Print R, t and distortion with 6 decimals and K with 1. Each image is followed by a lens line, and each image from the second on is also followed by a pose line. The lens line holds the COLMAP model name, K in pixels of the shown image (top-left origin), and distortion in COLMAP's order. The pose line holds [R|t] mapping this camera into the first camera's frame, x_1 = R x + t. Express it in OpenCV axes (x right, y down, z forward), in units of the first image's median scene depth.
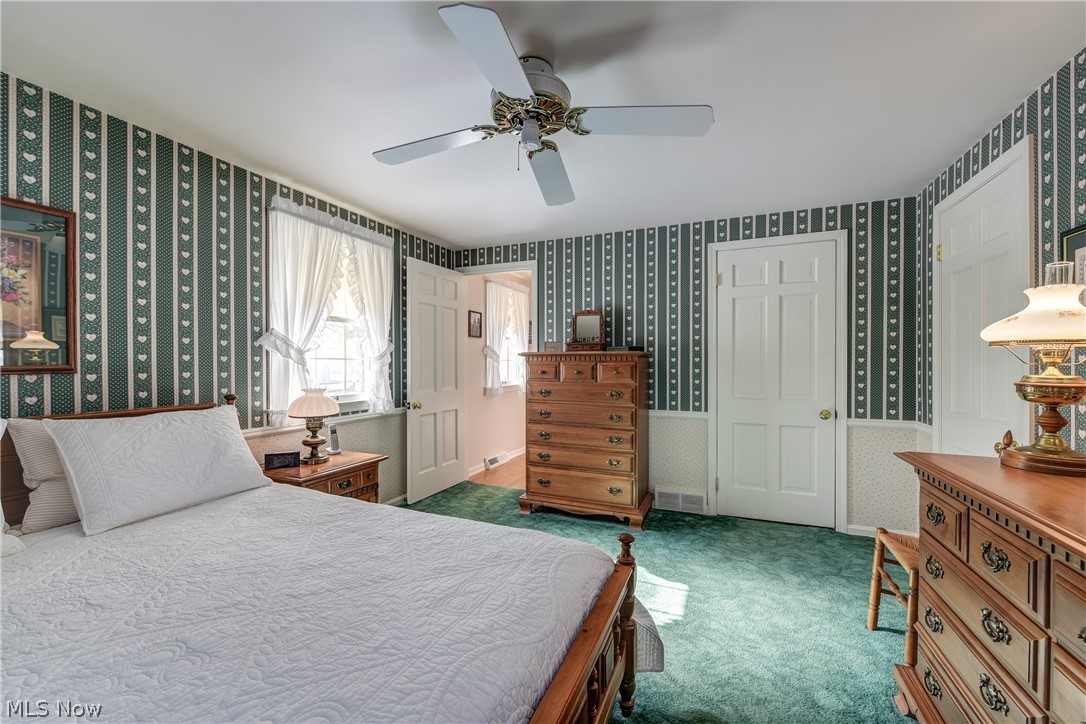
lens RADIAL K [[431.3, 0, 541.9], [0, 431.3, 365.1], [0, 0, 1]] dist [-0.003610, 0.000189]
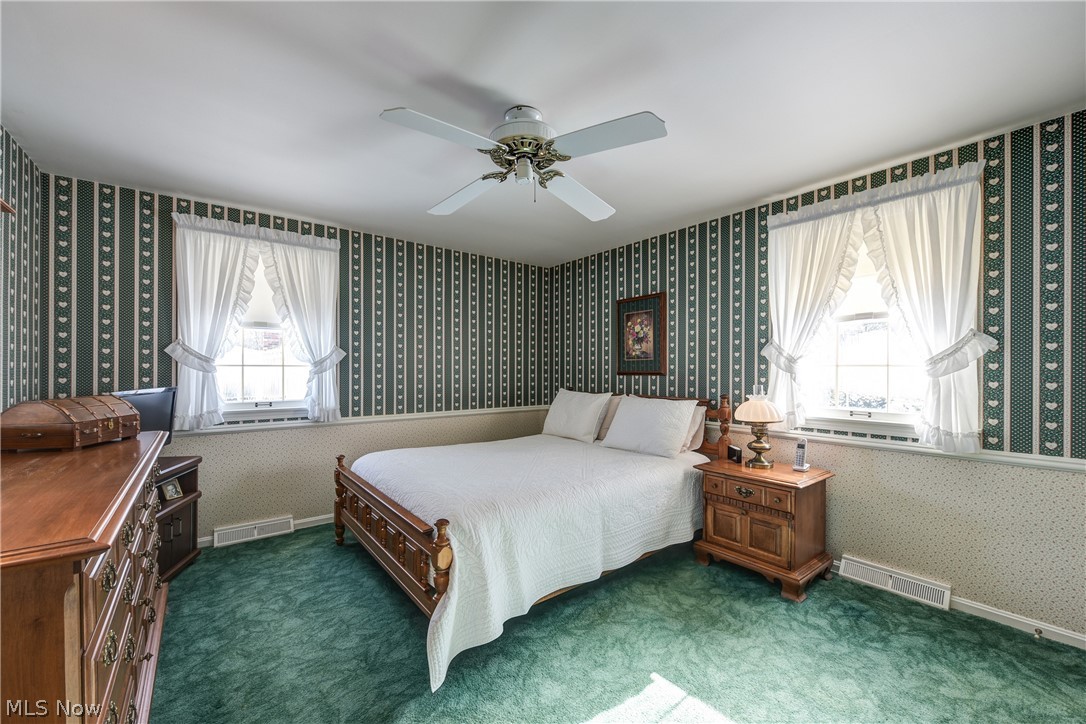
lens RADIAL K [[431.3, 0, 547.7], [0, 431.3, 365.1], [0, 0, 1]] dist [-0.003610, 0.000189]
pose [[-0.467163, -0.010456, -0.884110, 0.614958], [-0.006542, 0.999944, -0.008369, -0.005561], [0.884147, 0.001875, -0.467205, 1.032878]]
